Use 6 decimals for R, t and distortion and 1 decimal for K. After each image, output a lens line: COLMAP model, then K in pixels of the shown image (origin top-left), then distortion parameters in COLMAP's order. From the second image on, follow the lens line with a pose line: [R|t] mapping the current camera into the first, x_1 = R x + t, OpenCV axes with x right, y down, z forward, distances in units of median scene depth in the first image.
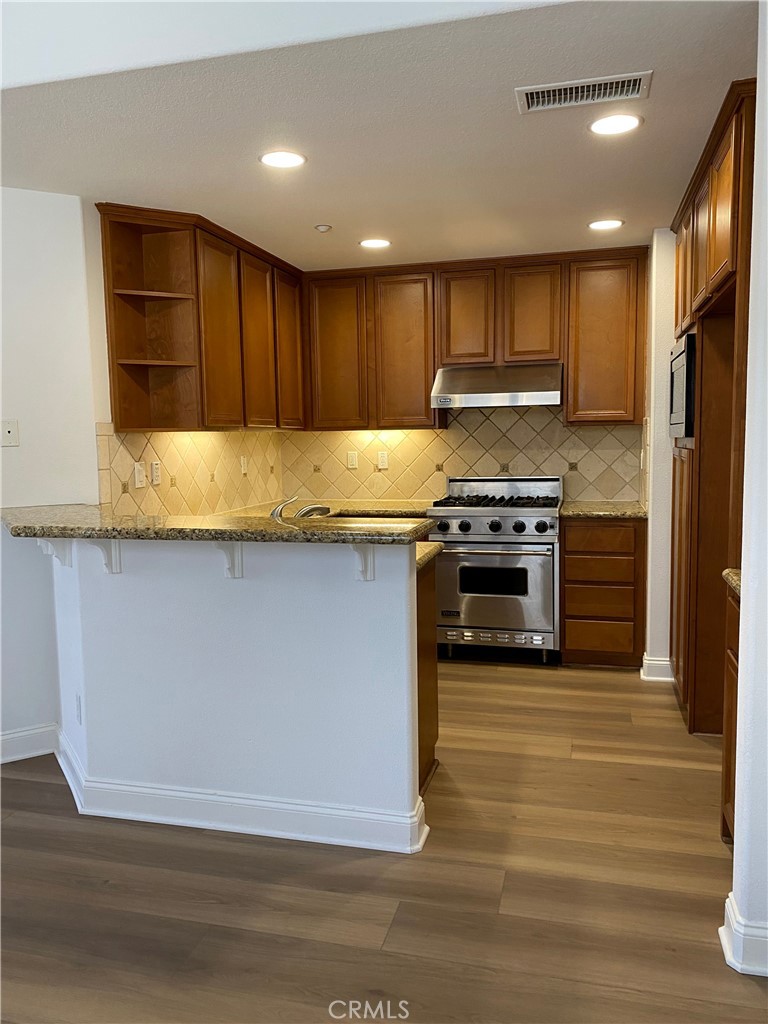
lens RADIAL K [[780.7, 0, 388.1], [0, 780.7, 511.7], [0, 0, 1]] dist [0.026826, -0.007888]
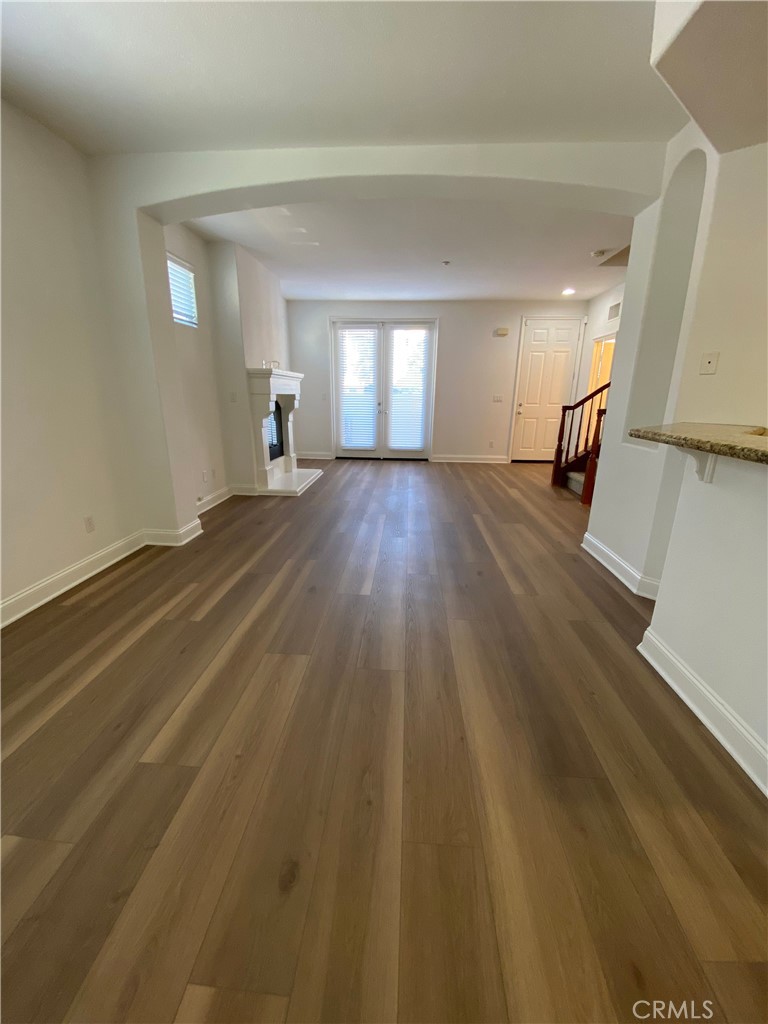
lens RADIAL K [[414.2, 0, 390.6], [0, 414.2, 510.9], [0, 0, 1]] dist [0.025811, -0.004310]
pose [[0.213742, 0.288563, -0.933298, 0.160145], [-0.111722, 0.956329, 0.270098, 0.005640], [0.970481, 0.046539, 0.236646, 0.456589]]
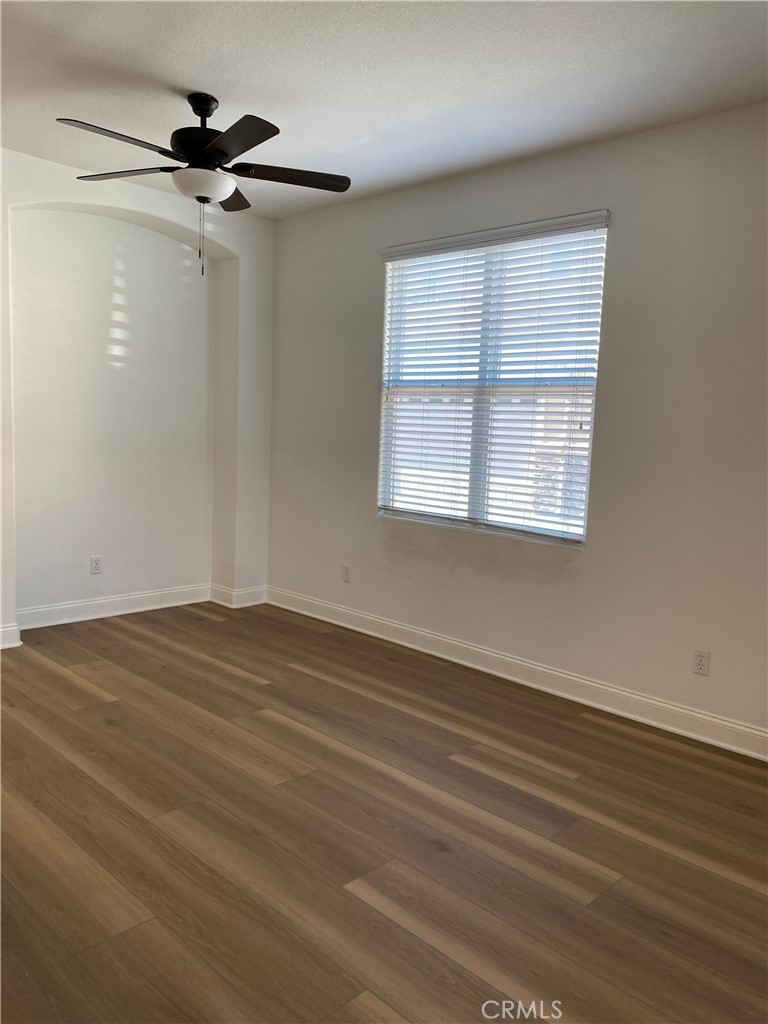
lens RADIAL K [[780.7, 0, 382.0], [0, 780.7, 503.8], [0, 0, 1]] dist [0.026826, -0.007888]
pose [[-0.867805, -0.067565, 0.492290, -1.216133], [0.026931, 0.982861, 0.182368, -0.108097], [-0.496175, 0.171518, -0.851112, 1.338155]]
